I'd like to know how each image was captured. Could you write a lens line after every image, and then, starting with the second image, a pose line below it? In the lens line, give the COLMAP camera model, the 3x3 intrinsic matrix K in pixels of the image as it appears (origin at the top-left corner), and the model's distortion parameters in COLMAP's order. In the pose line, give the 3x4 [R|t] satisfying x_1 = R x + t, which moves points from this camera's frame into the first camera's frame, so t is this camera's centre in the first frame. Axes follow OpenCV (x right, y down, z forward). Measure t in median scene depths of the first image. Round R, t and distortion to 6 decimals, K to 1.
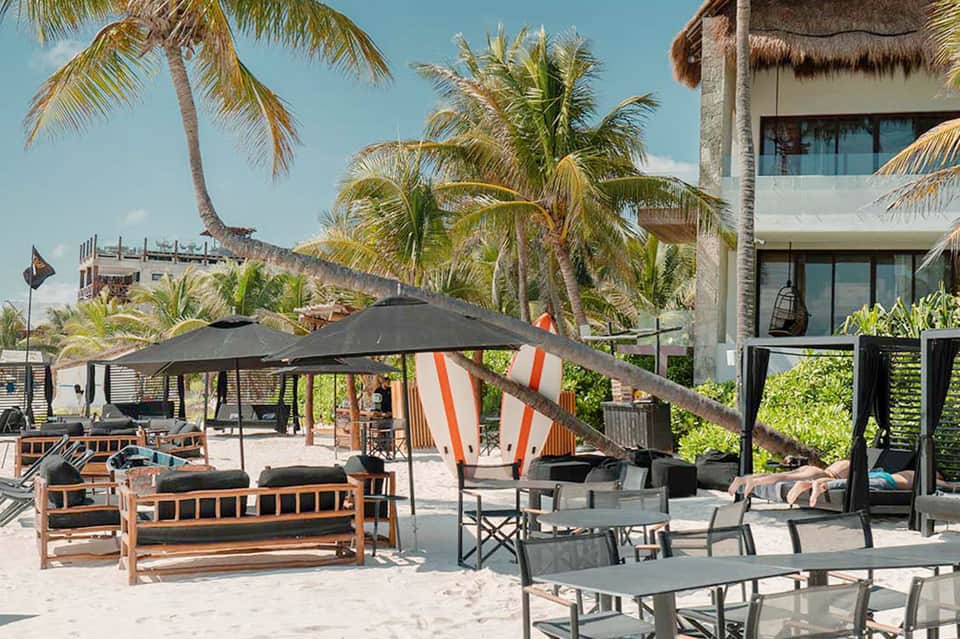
lens RADIAL K [[1427.2, 0, 480.0], [0, 1427.2, 319.5], [0, 0, 1]] dist [-0.002654, 0.088632]
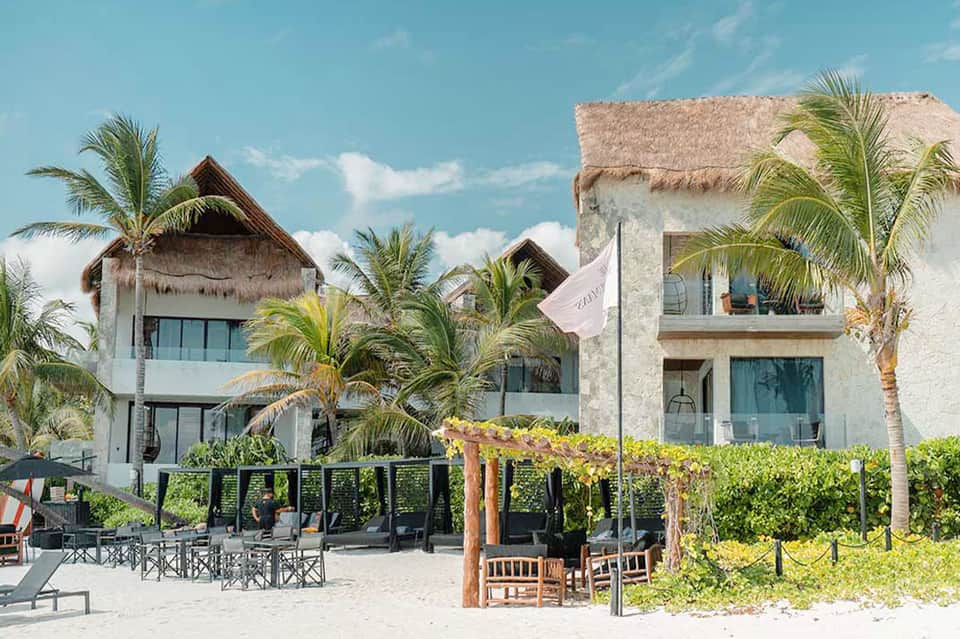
lens RADIAL K [[1427.2, 0, 480.0], [0, 1427.2, 319.5], [0, 0, 1]] dist [-0.002654, 0.088632]
pose [[0.887707, 0.035309, 0.459052, -0.205214], [-0.002757, 0.997445, -0.071388, -0.031123], [-0.460400, 0.062106, 0.885537, -0.620105]]
